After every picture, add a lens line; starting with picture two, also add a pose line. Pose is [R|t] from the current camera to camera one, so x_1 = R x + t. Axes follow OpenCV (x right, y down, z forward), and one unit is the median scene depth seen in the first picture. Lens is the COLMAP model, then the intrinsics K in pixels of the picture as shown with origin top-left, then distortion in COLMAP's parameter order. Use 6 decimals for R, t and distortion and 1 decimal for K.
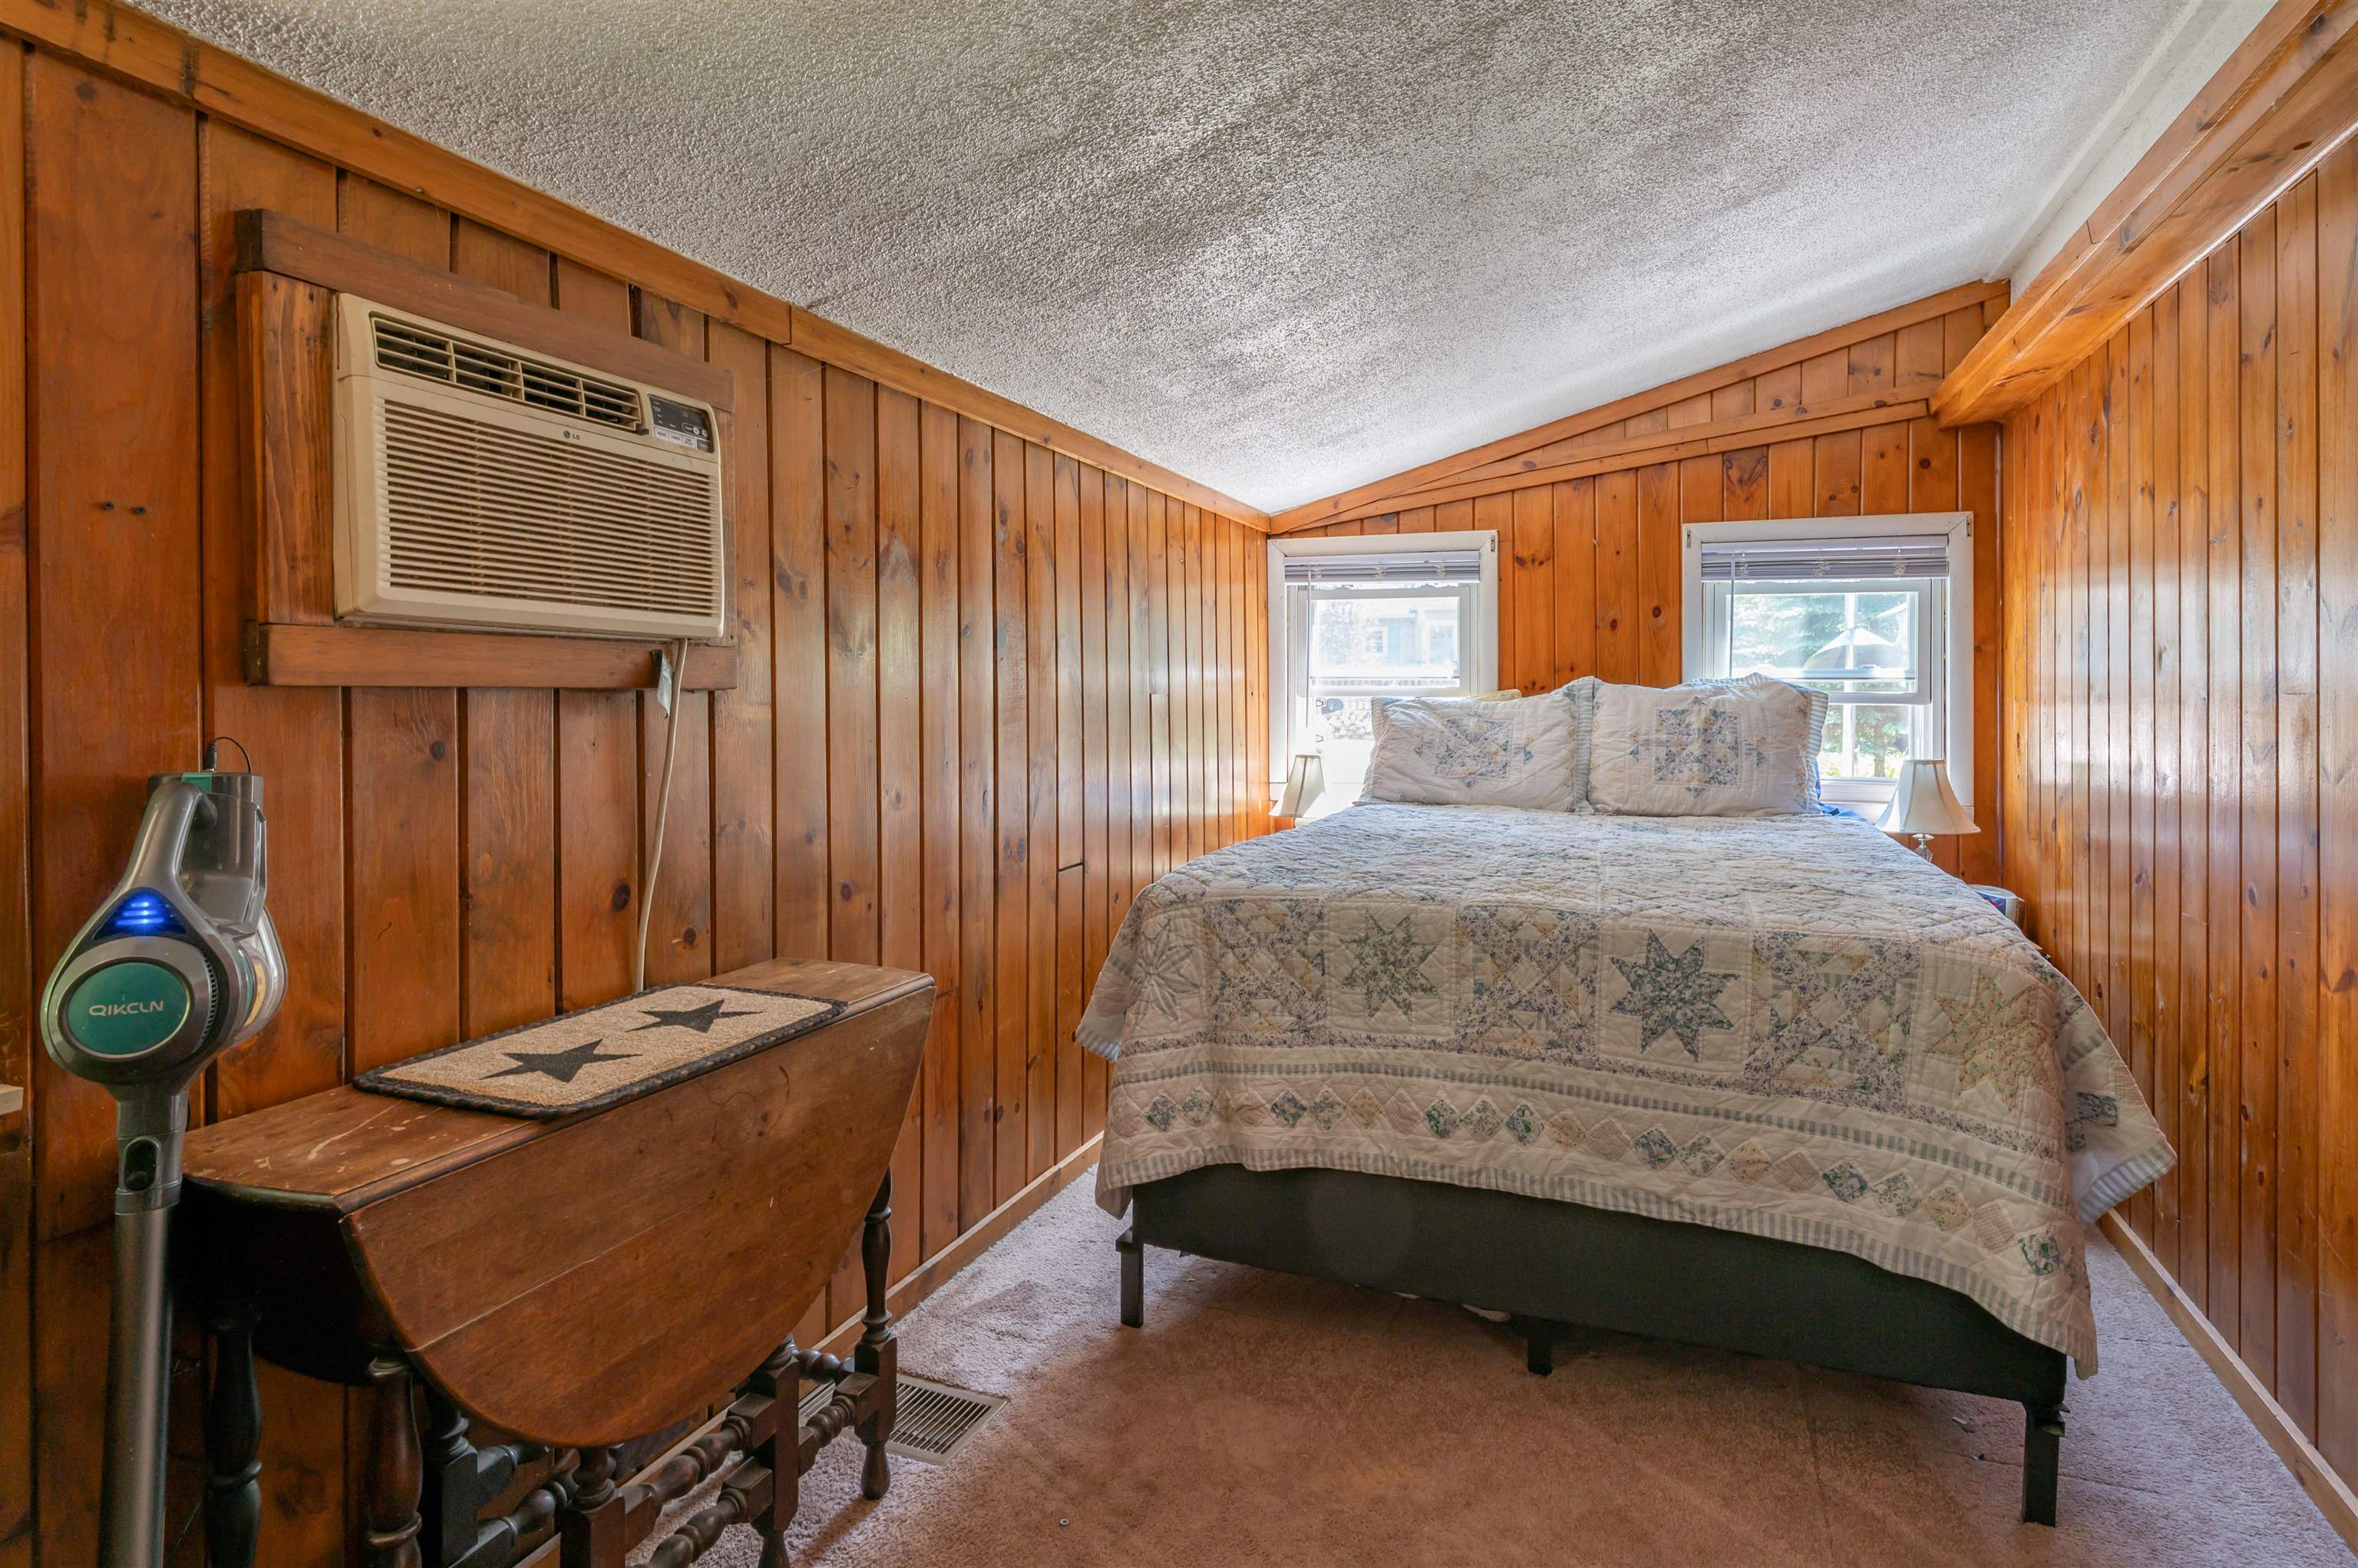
lens RADIAL K [[1158.2, 0, 1168.8], [0, 1158.2, 734.8], [0, 0, 1]] dist [-0.001218, 0.000437]
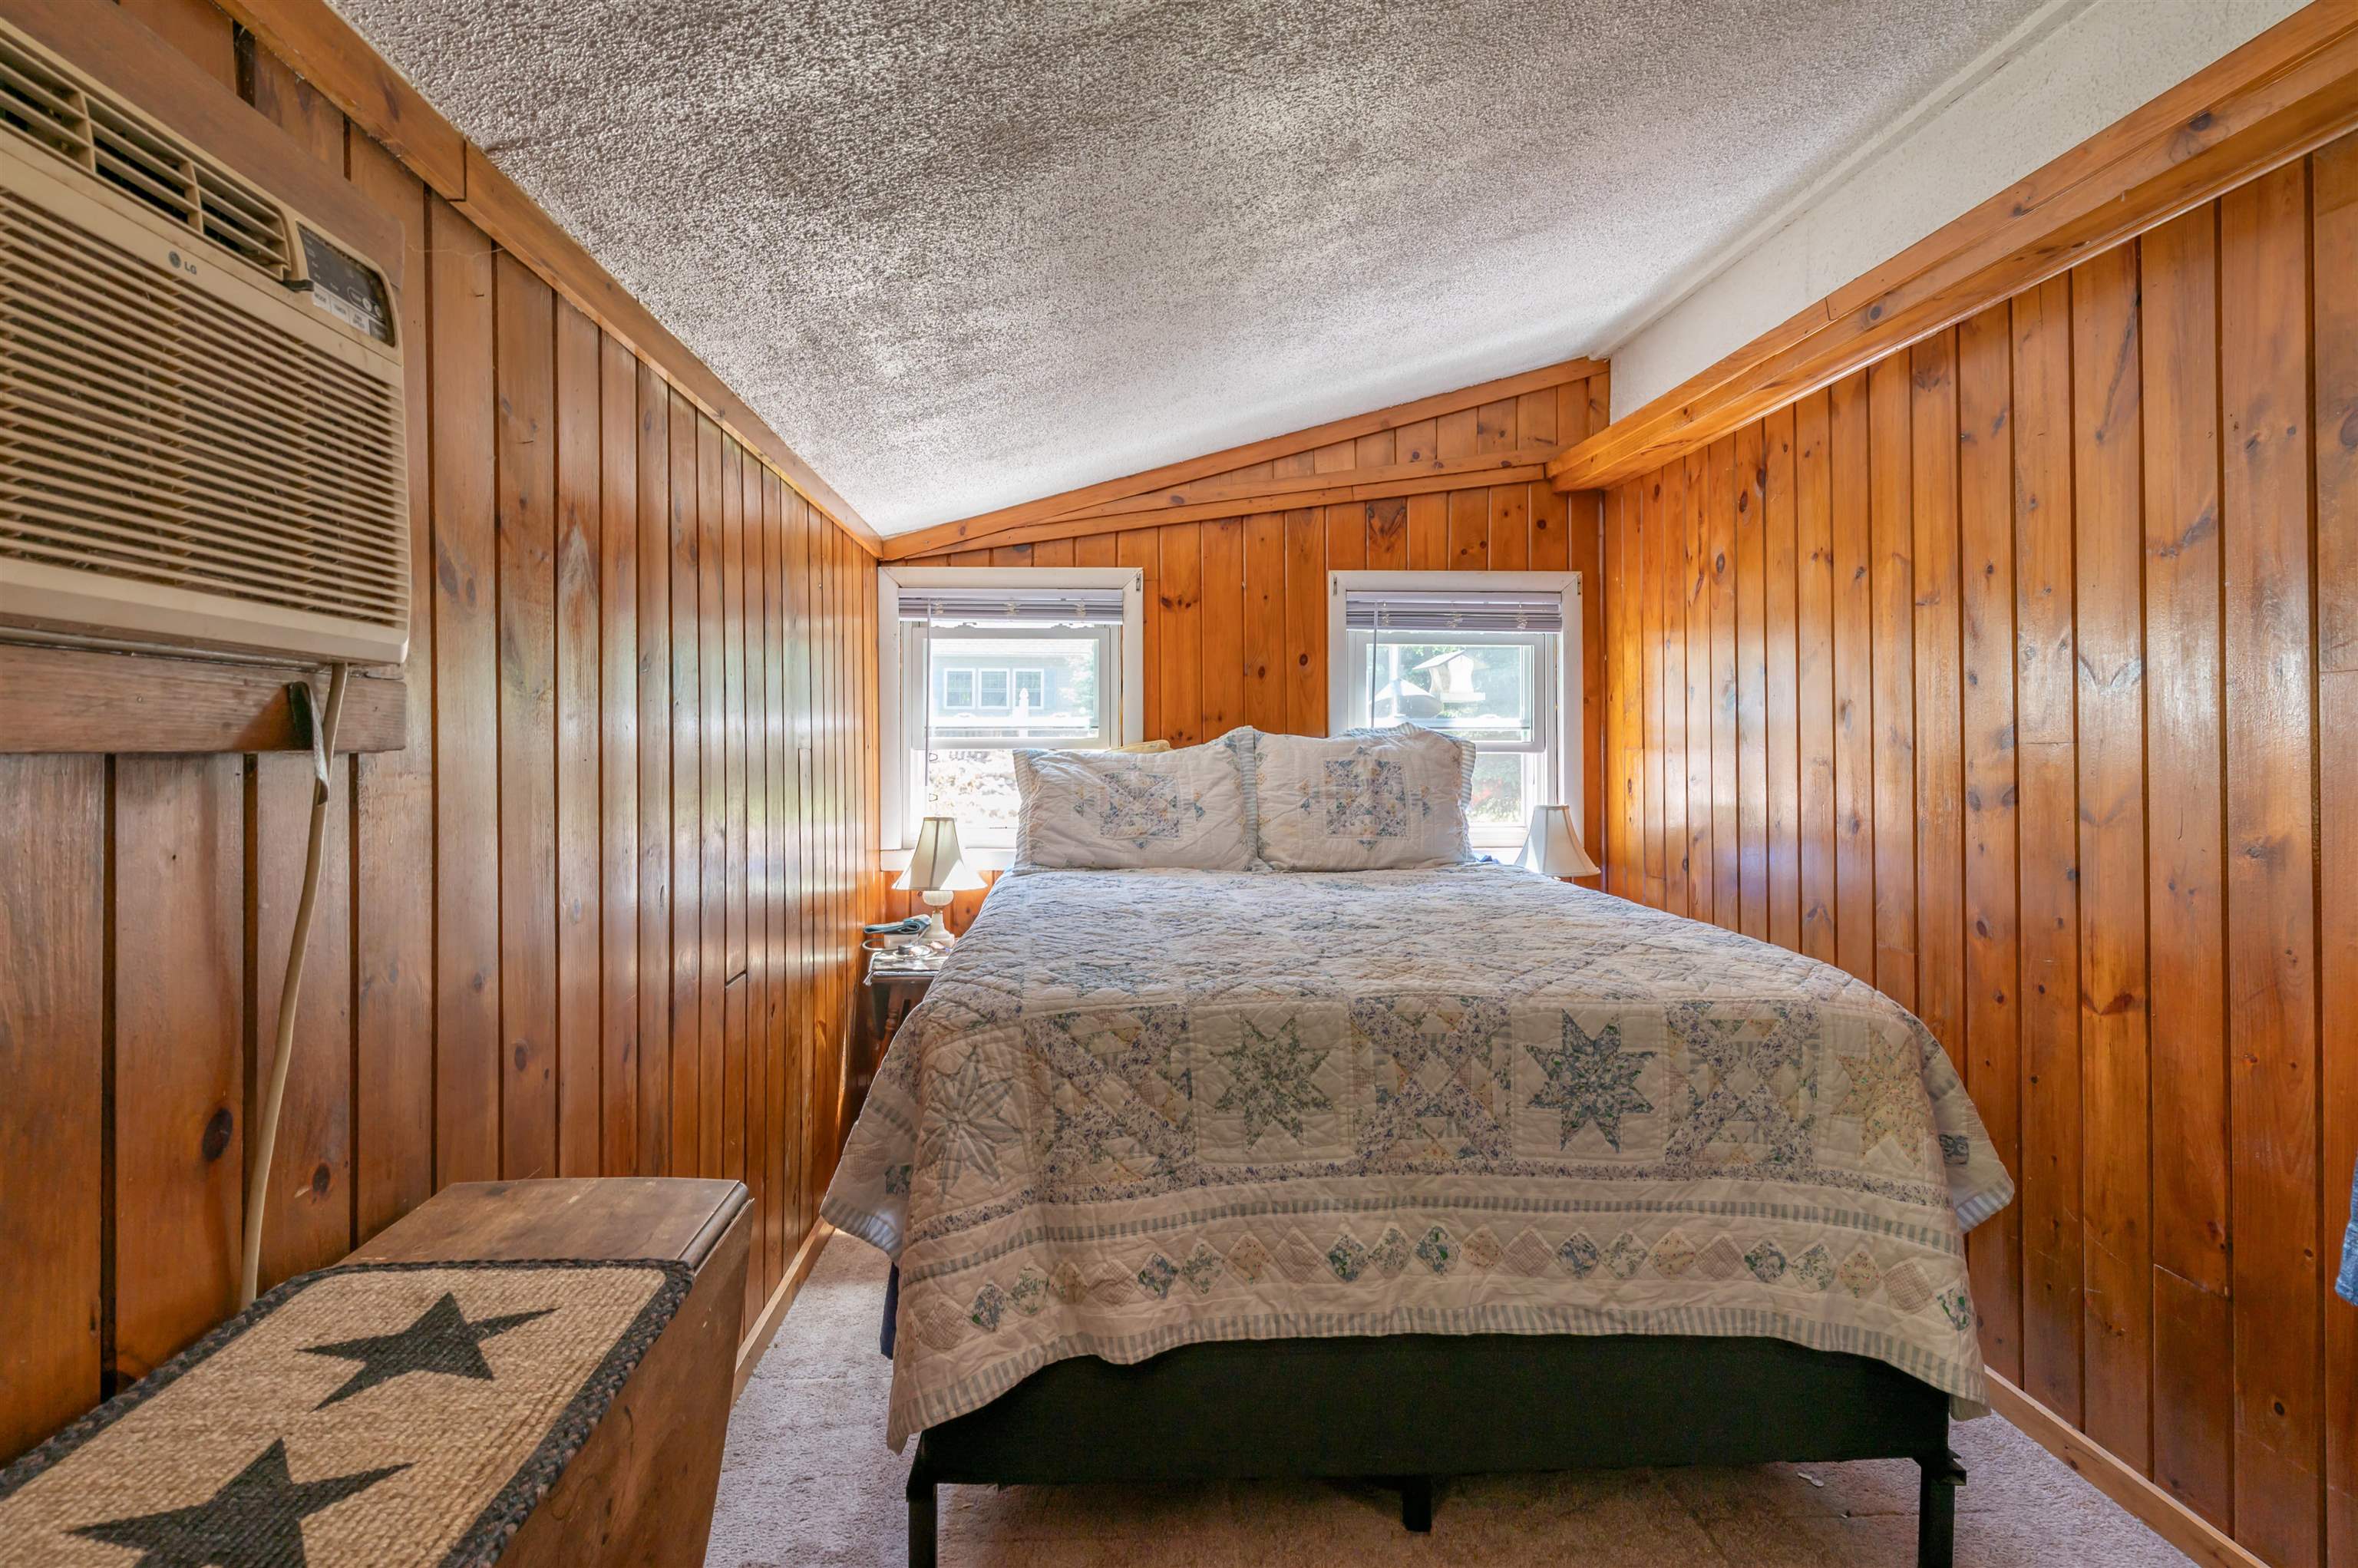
lens RADIAL K [[1208.5, 0, 1094.7], [0, 1208.5, 759.9], [0, 0, 1]] dist [-0.002424, 0.000590]
pose [[0.919502, -0.011304, 0.392924, -0.275633], [0.019768, 0.999651, -0.017503, -0.015491], [-0.392589, 0.023862, 0.919404, 0.272053]]
